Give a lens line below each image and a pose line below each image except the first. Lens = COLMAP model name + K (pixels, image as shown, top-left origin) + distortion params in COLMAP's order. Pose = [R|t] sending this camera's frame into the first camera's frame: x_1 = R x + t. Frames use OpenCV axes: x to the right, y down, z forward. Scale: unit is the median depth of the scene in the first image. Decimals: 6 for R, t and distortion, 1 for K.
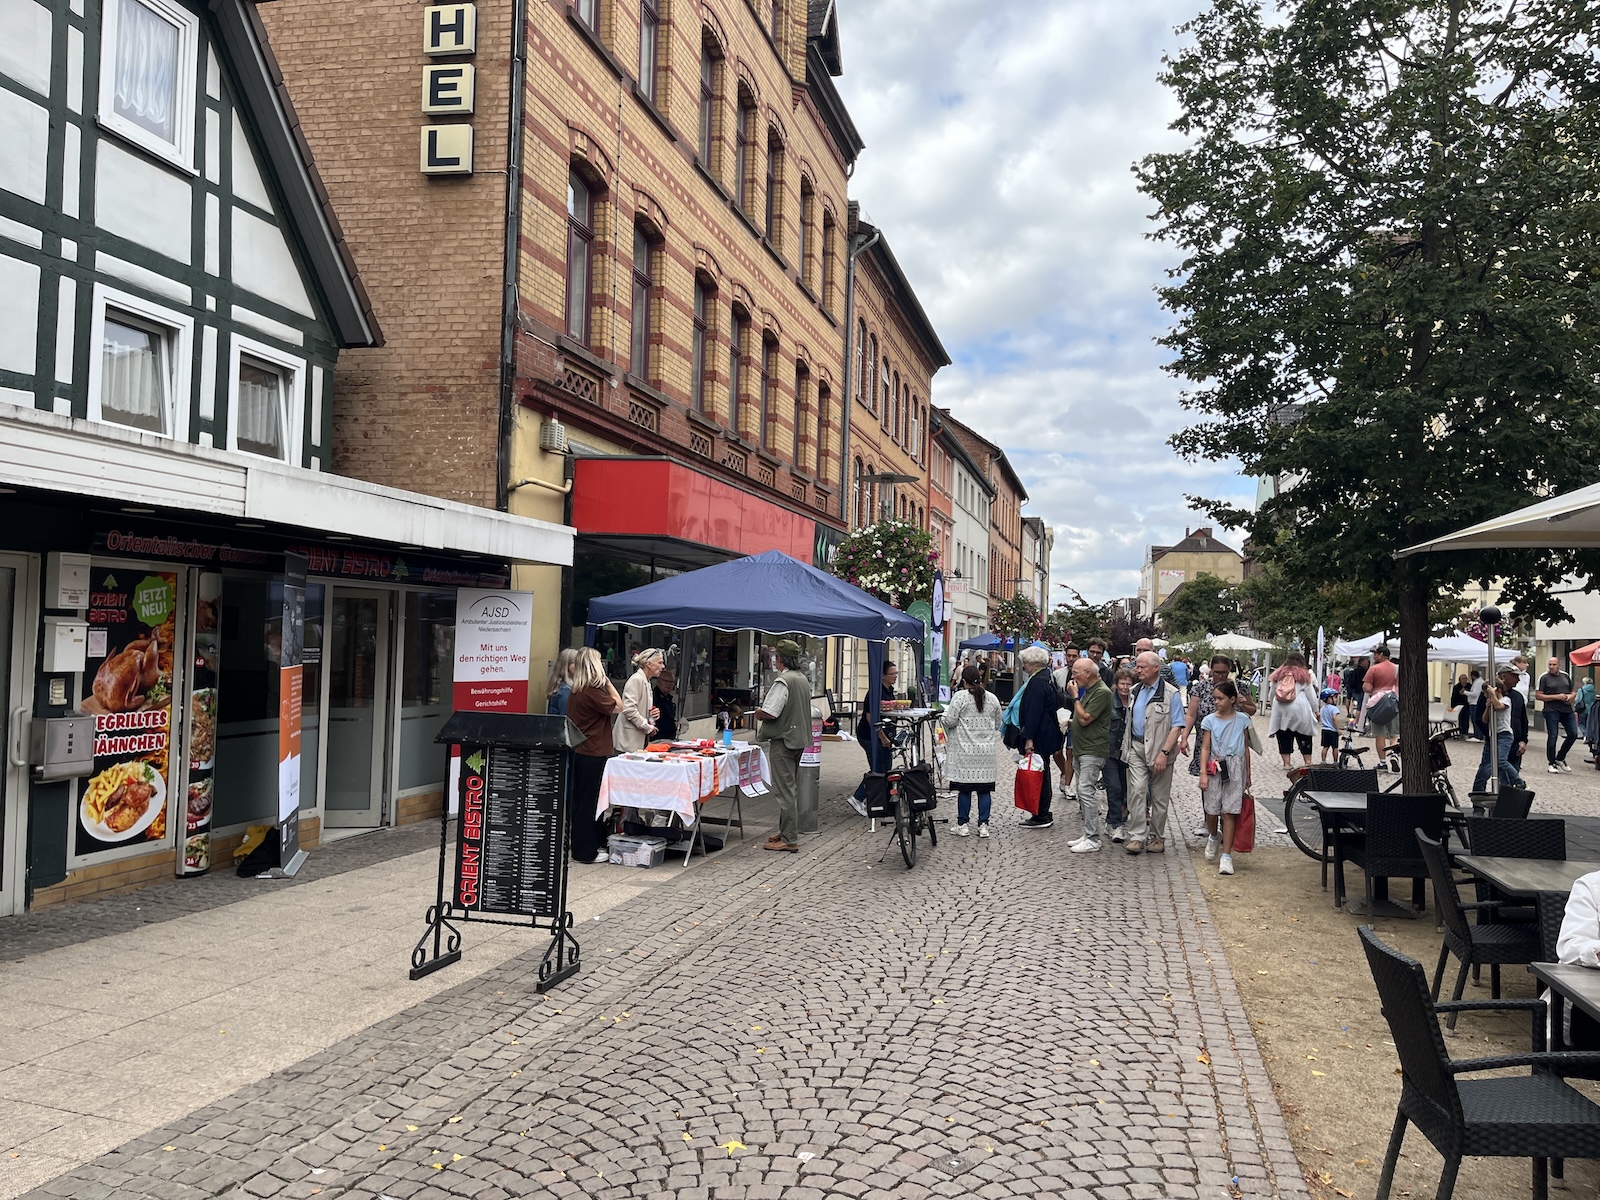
lens RADIAL K [[1156.5, 0, 800.0], [0, 1156.5, 600.0], [0, 0, 1]] dist [0.041949, -0.033976]
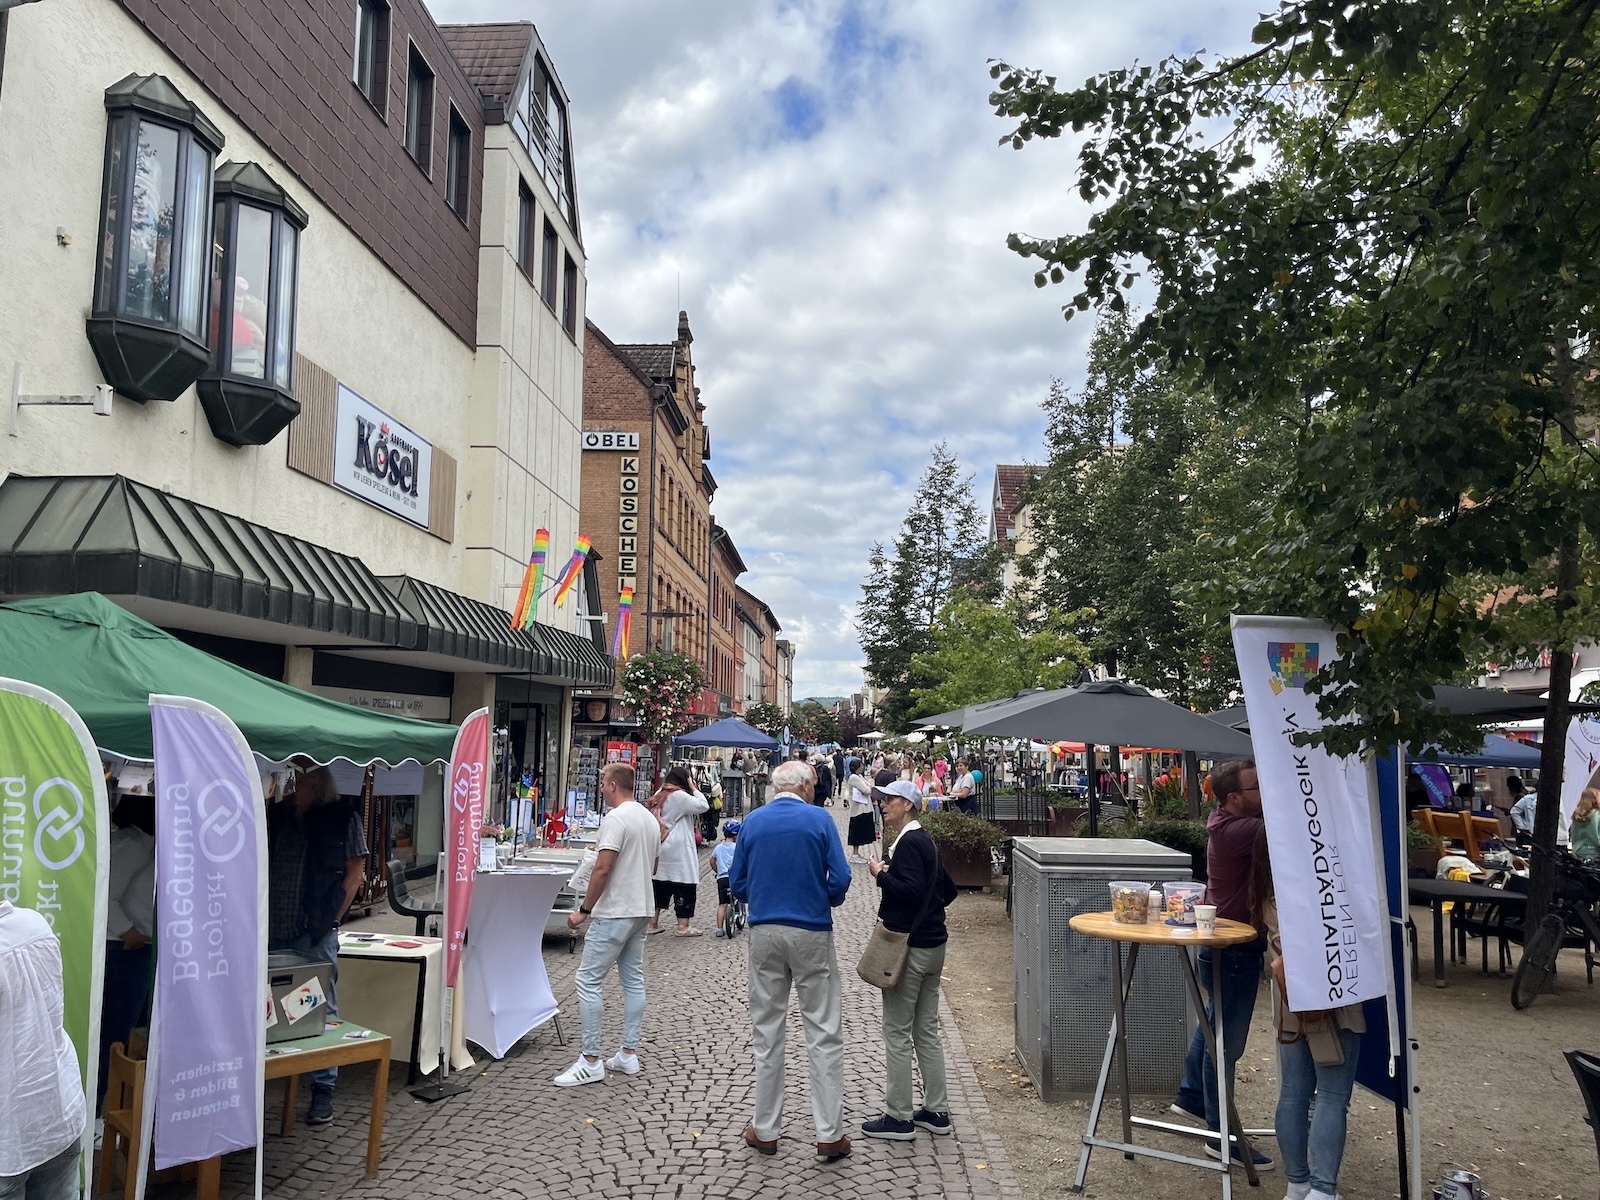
lens RADIAL K [[1156.5, 0, 800.0], [0, 1156.5, 600.0], [0, 0, 1]] dist [0.041949, -0.033976]
pose [[0.973792, 0.006211, 0.227358, -0.238117], [0.011434, 0.997026, -0.076210, -0.052592], [-0.227155, 0.076812, 0.970825, -0.850978]]
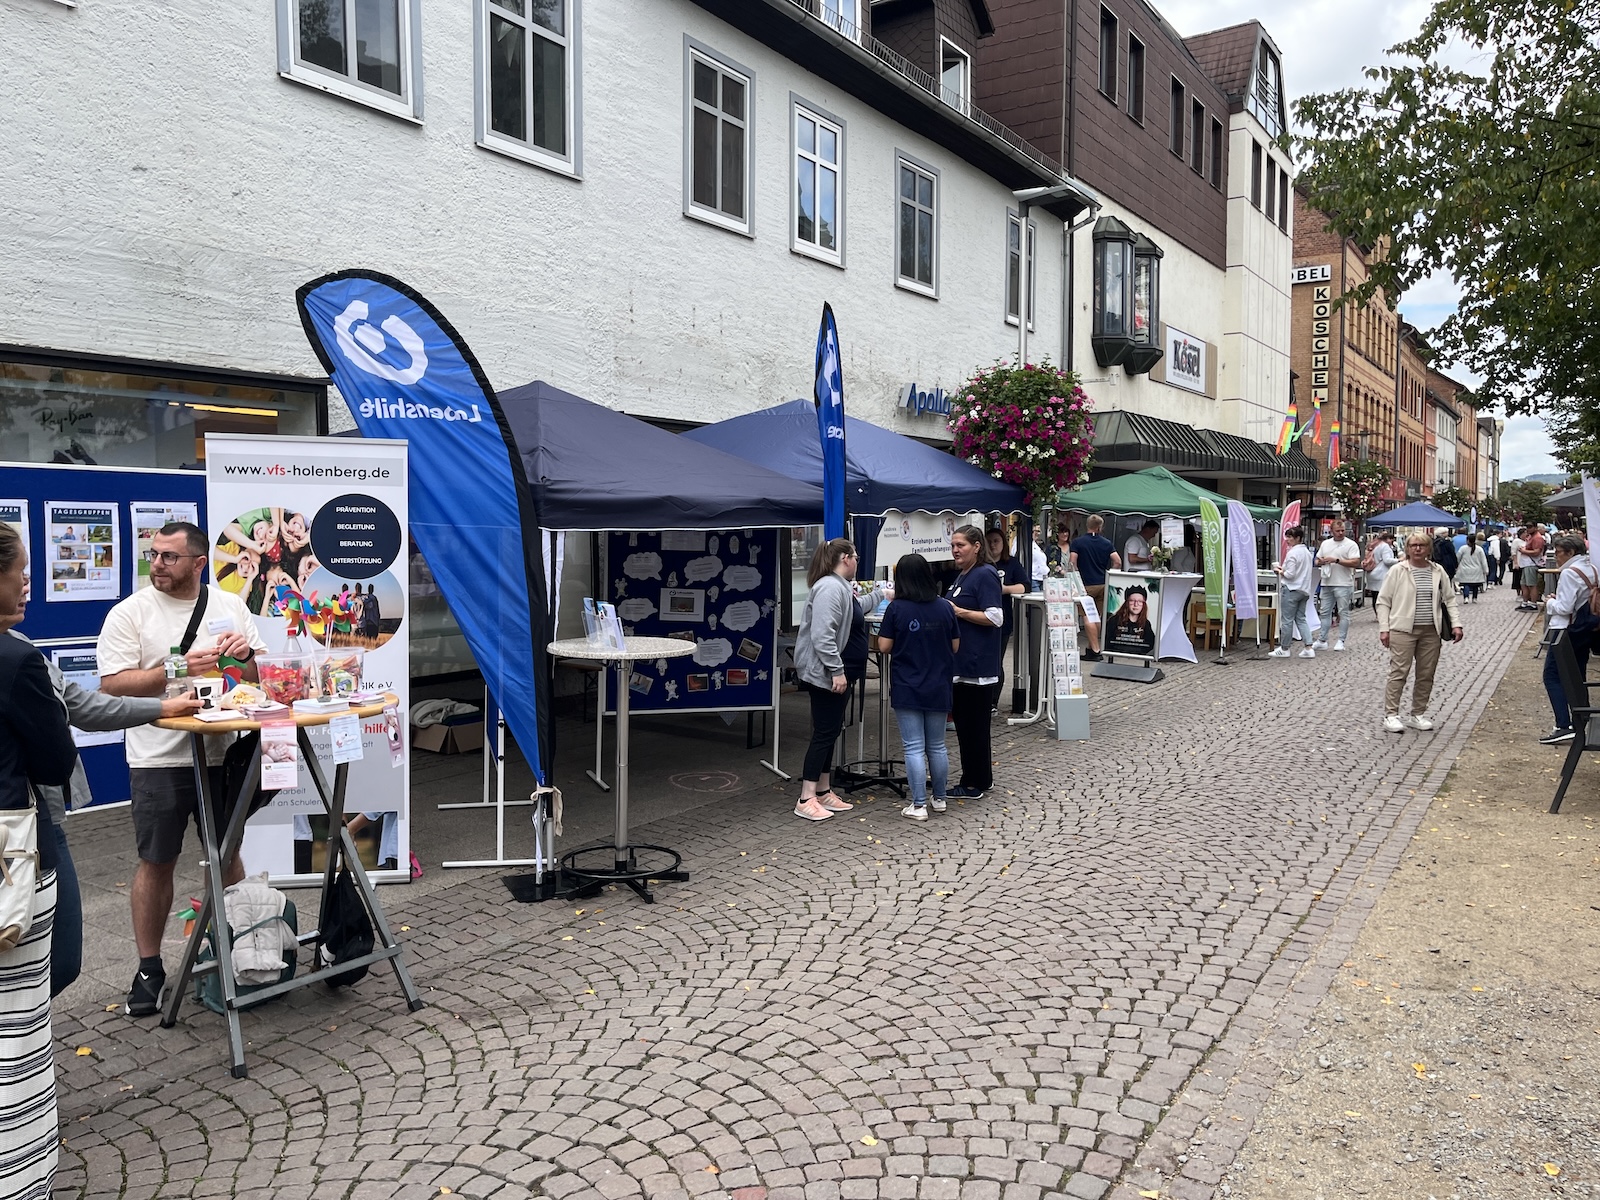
lens RADIAL K [[1156.5, 0, 800.0], [0, 1156.5, 600.0], [0, 0, 1]] dist [0.041949, -0.033976]
pose [[0.947760, -0.020770, -0.318308, -0.303111], [0.050219, 0.995149, 0.084592, -0.062843], [0.315007, -0.096158, 0.944206, -1.293270]]
